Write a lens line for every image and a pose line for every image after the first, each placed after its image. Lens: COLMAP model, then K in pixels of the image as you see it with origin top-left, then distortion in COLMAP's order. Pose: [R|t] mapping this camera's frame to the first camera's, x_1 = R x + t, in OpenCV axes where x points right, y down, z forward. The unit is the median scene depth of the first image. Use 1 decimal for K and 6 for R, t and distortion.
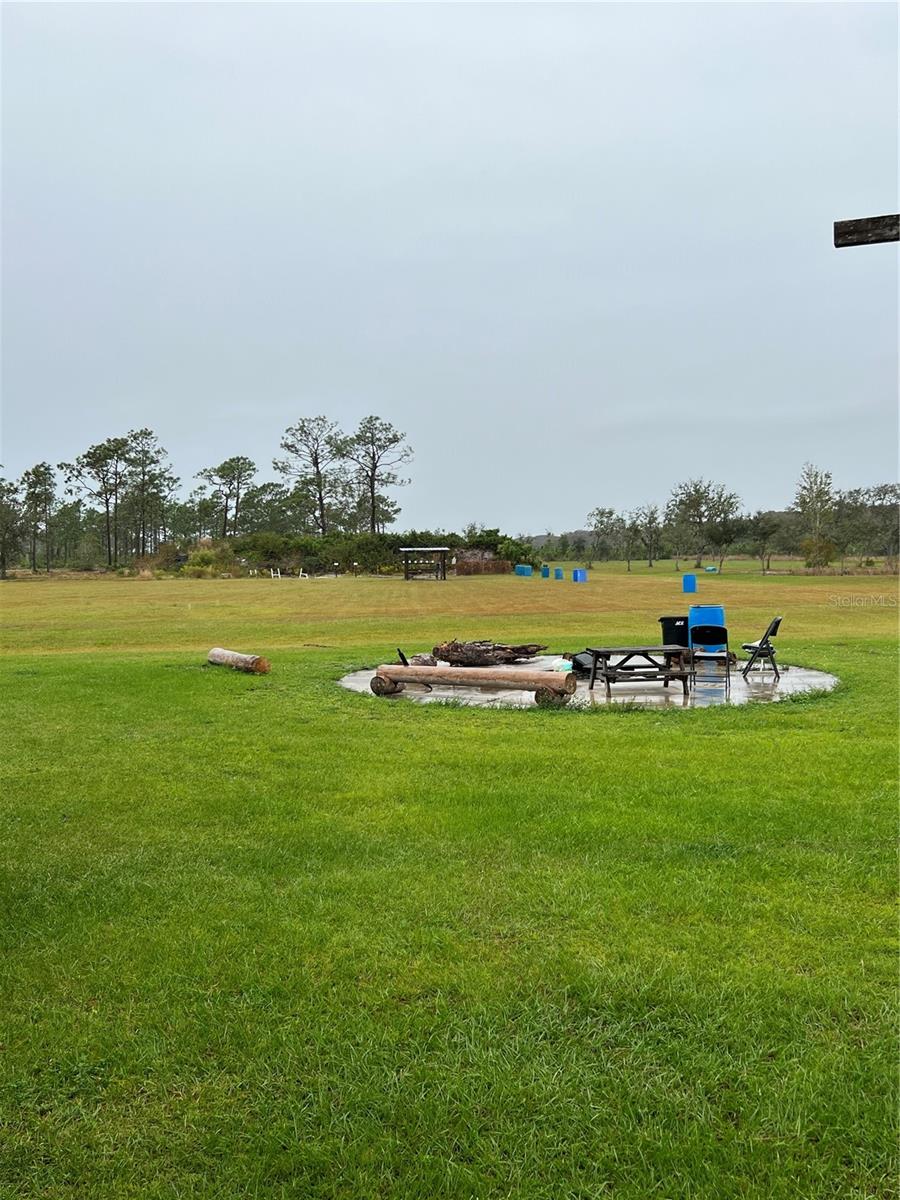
lens RADIAL K [[1124.9, 0, 450.0], [0, 1124.9, 599.6], [0, 0, 1]] dist [0.011969, 0.000000]
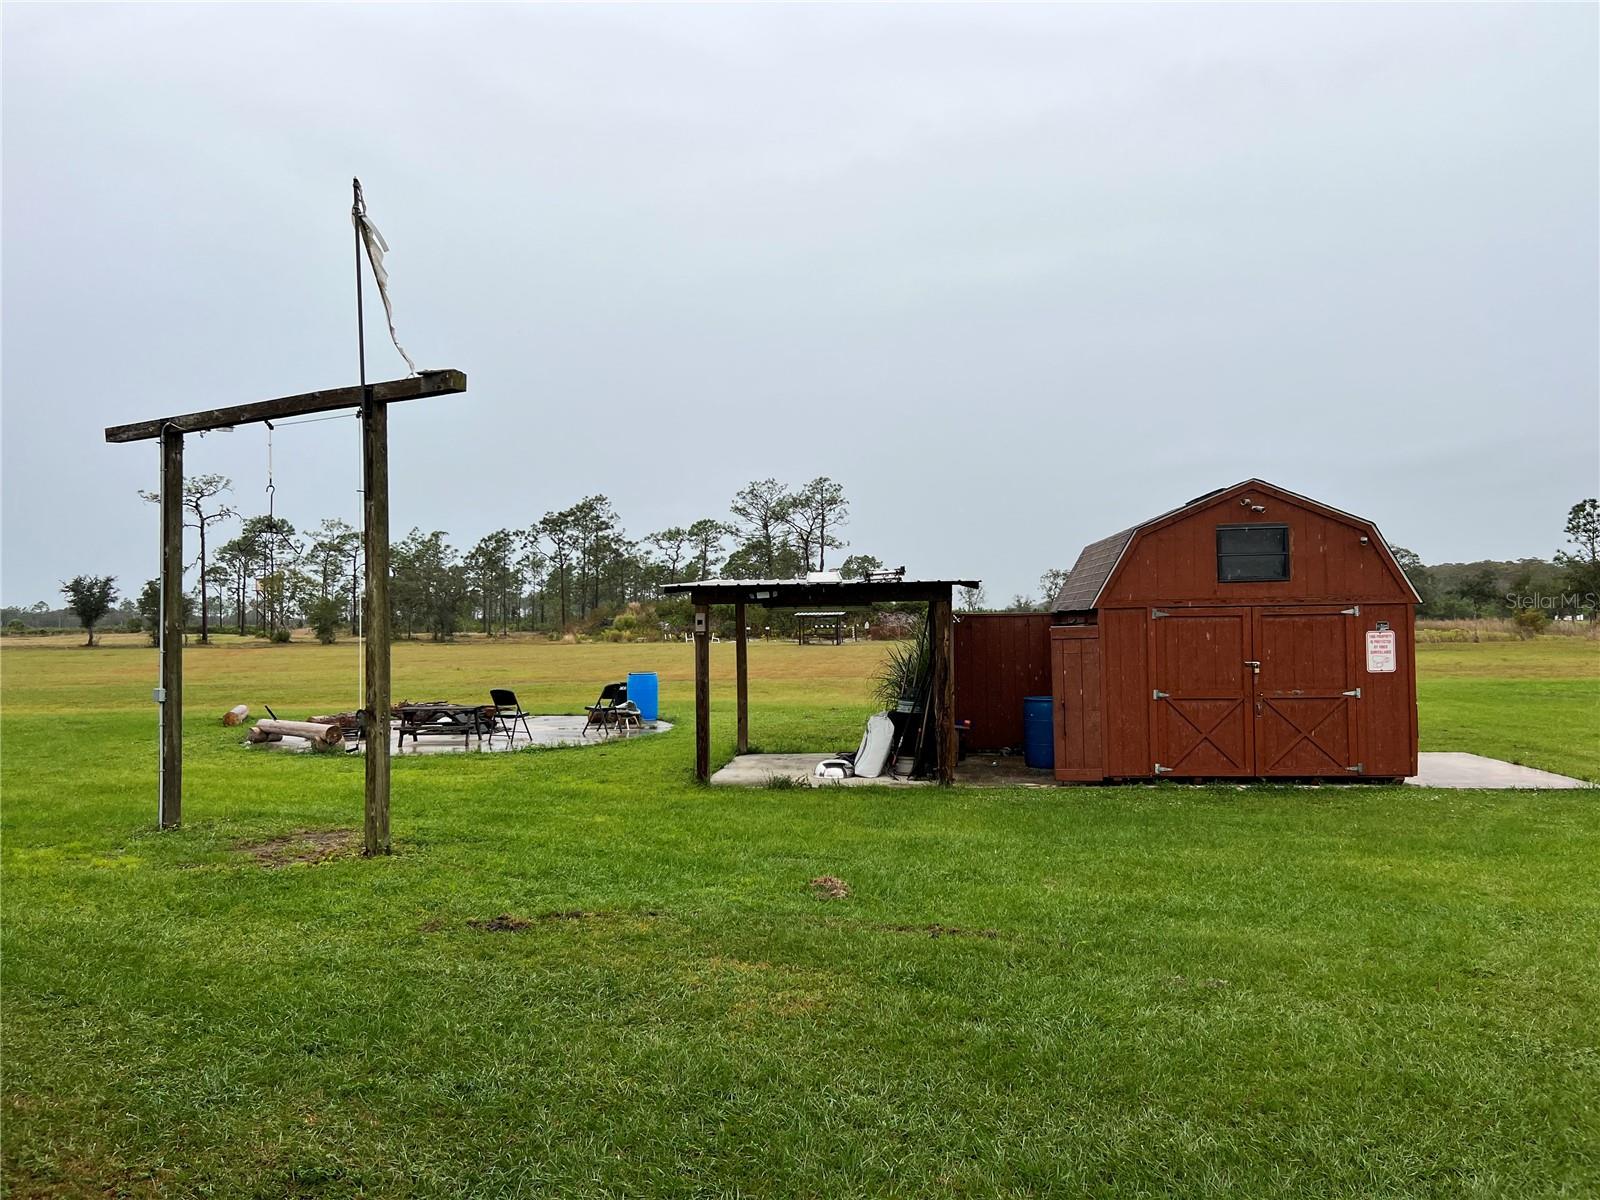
lens RADIAL K [[1211.1, 0, 802.1], [0, 1211.1, 602.1], [0, 0, 1]] dist [0.064469, -0.072554]
pose [[0.980713, -0.001208, -0.195448, 0.126597], [-0.008766, 0.998703, -0.050157, -0.001237], [0.195255, 0.050903, 0.979431, -0.036747]]
